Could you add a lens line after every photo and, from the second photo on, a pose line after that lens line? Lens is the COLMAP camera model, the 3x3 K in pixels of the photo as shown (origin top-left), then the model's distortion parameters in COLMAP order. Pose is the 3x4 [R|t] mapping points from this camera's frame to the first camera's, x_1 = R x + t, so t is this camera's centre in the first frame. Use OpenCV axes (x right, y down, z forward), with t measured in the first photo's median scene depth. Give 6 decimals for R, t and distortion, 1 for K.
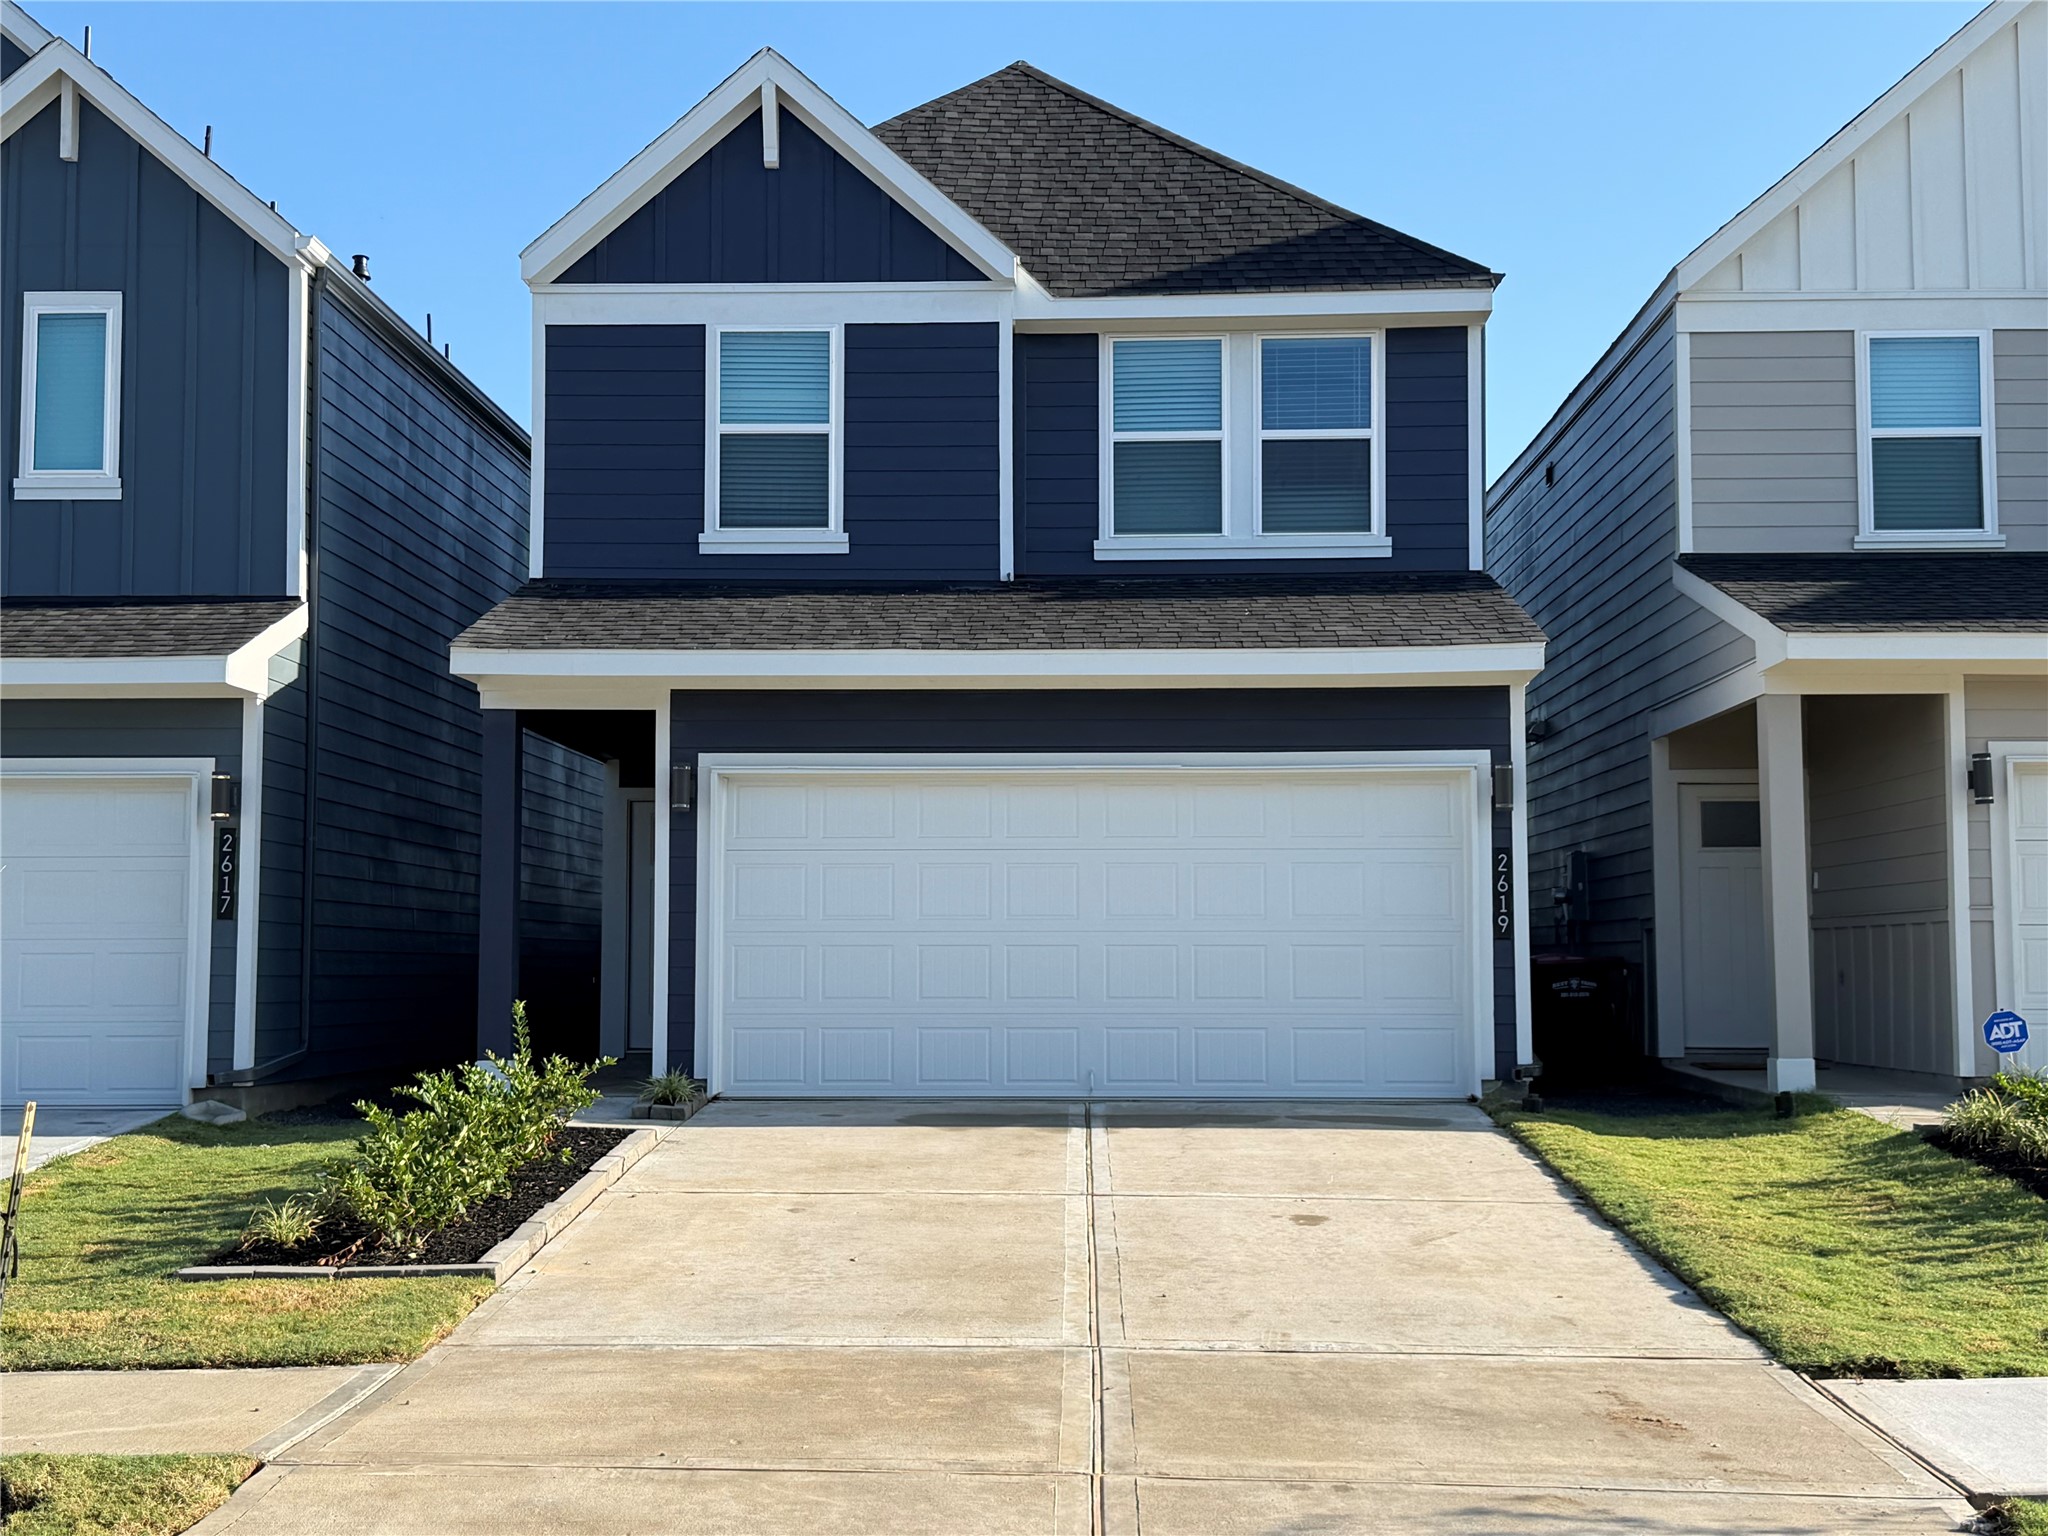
lens RADIAL K [[2463.7, 0, 1024.0], [0, 2463.7, 768.0], [0, 0, 1]] dist [0.094014, -0.002741]
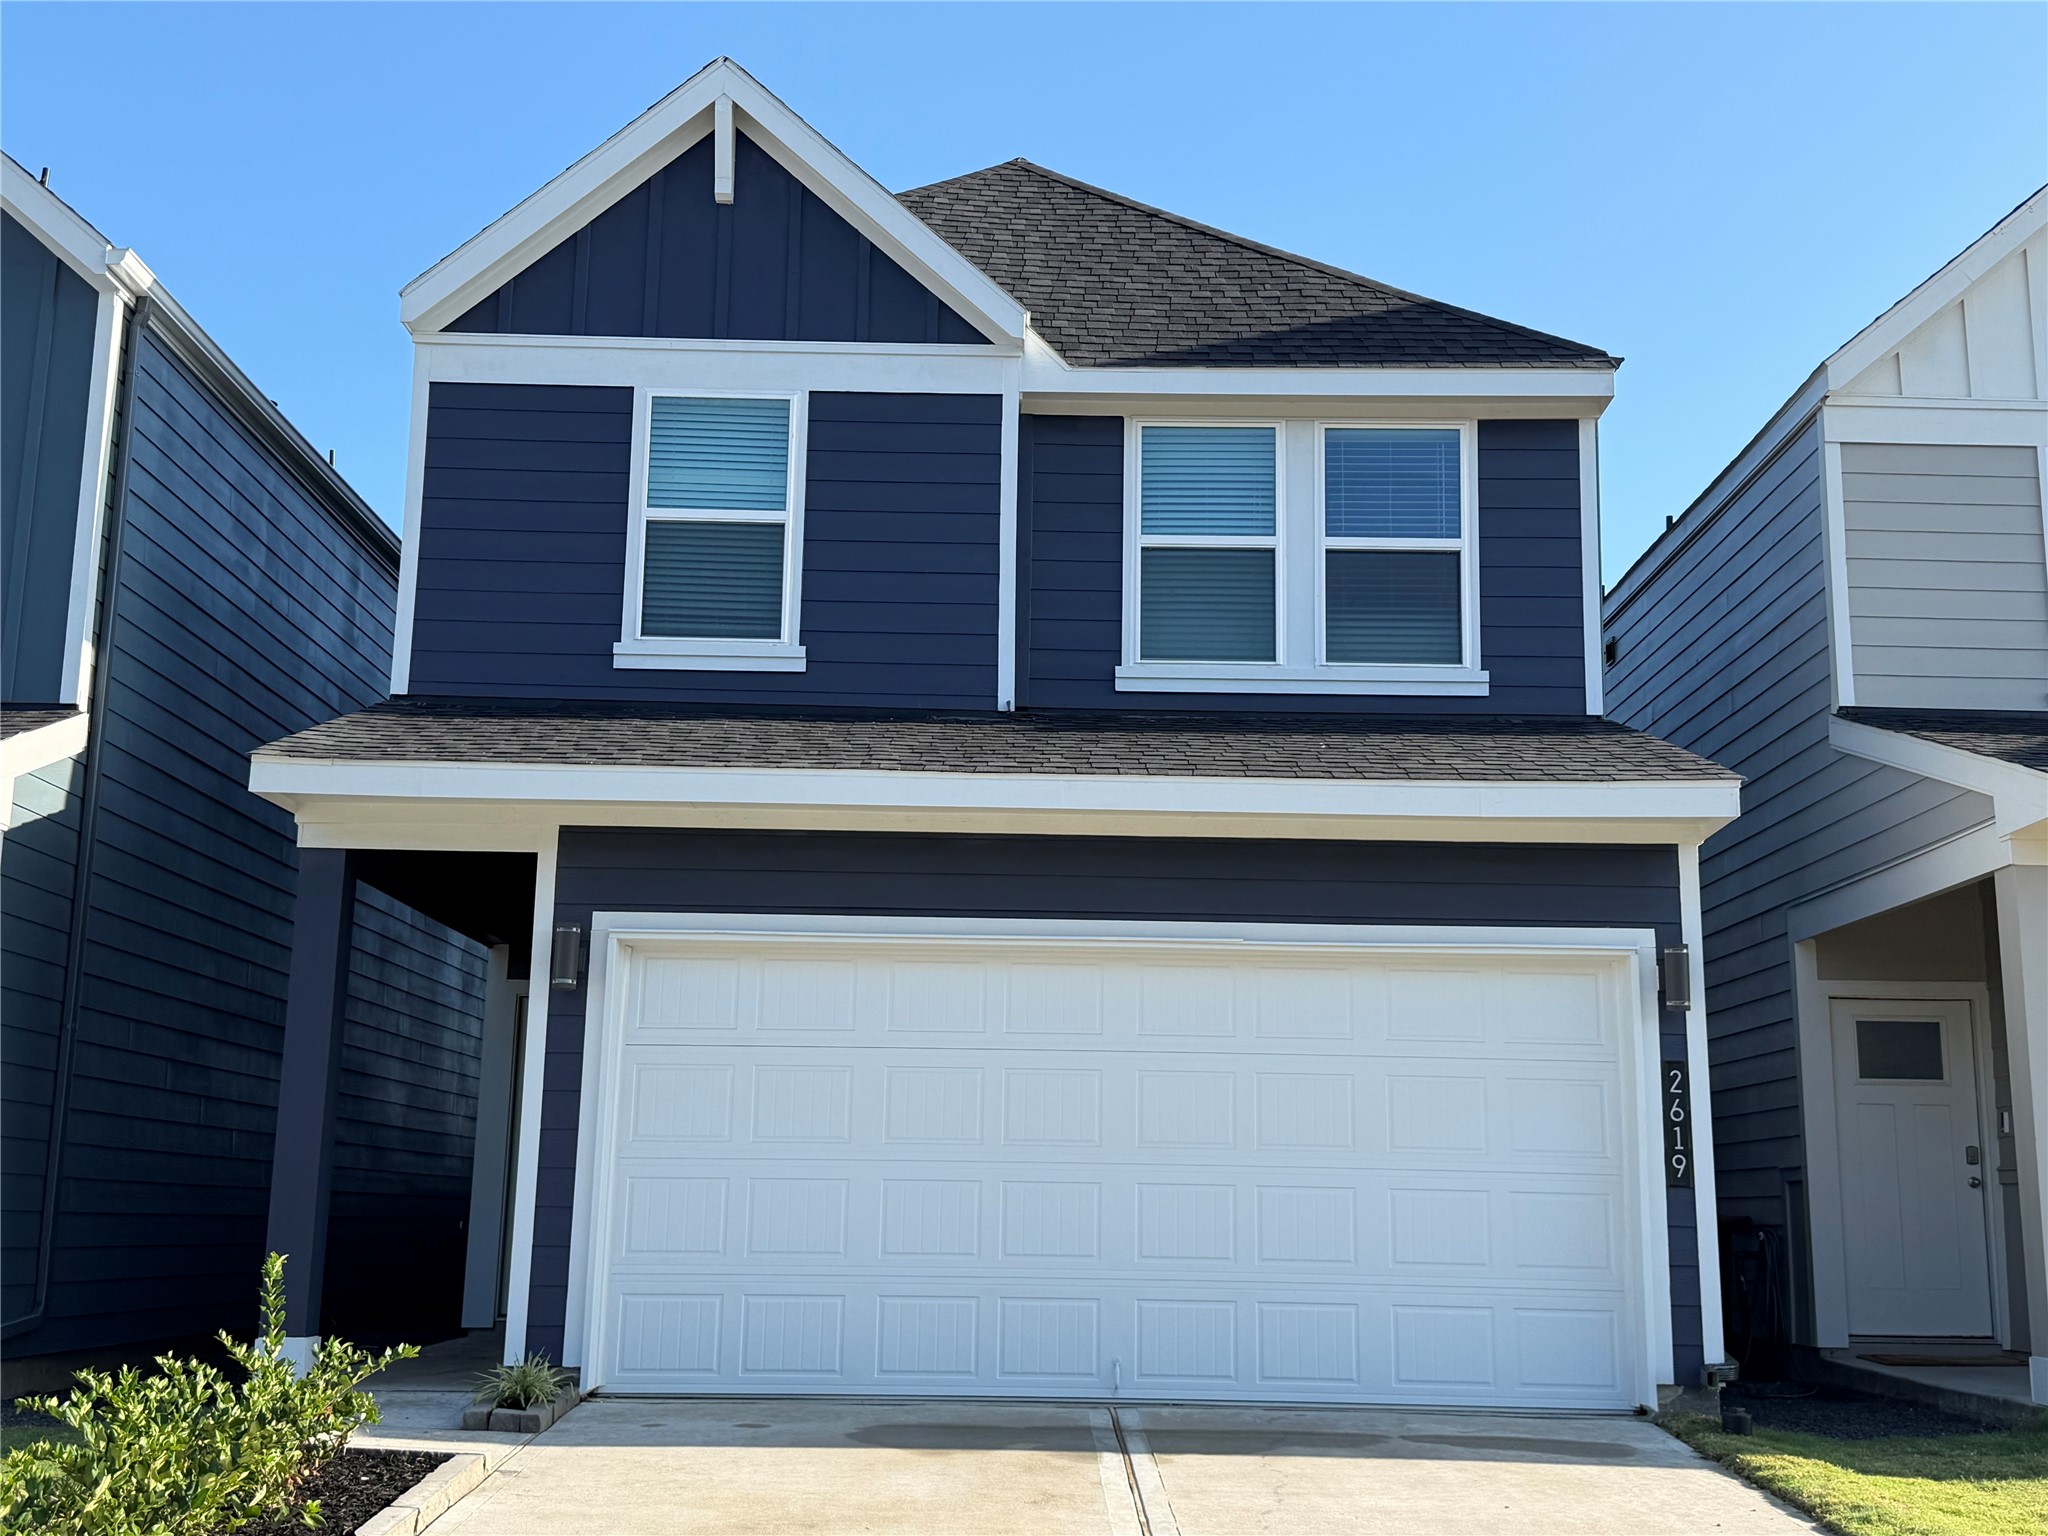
lens RADIAL K [[2196.9, 0, 1045.0], [0, 2196.9, 762.5], [0, 0, 1]] dist [0.173458, -0.386190]
pose [[0.998961, 0.024139, 0.038664, -0.021150], [-0.019207, 0.992195, -0.123208, 0.026442], [-0.041336, 0.122337, 0.991627, 0.302600]]
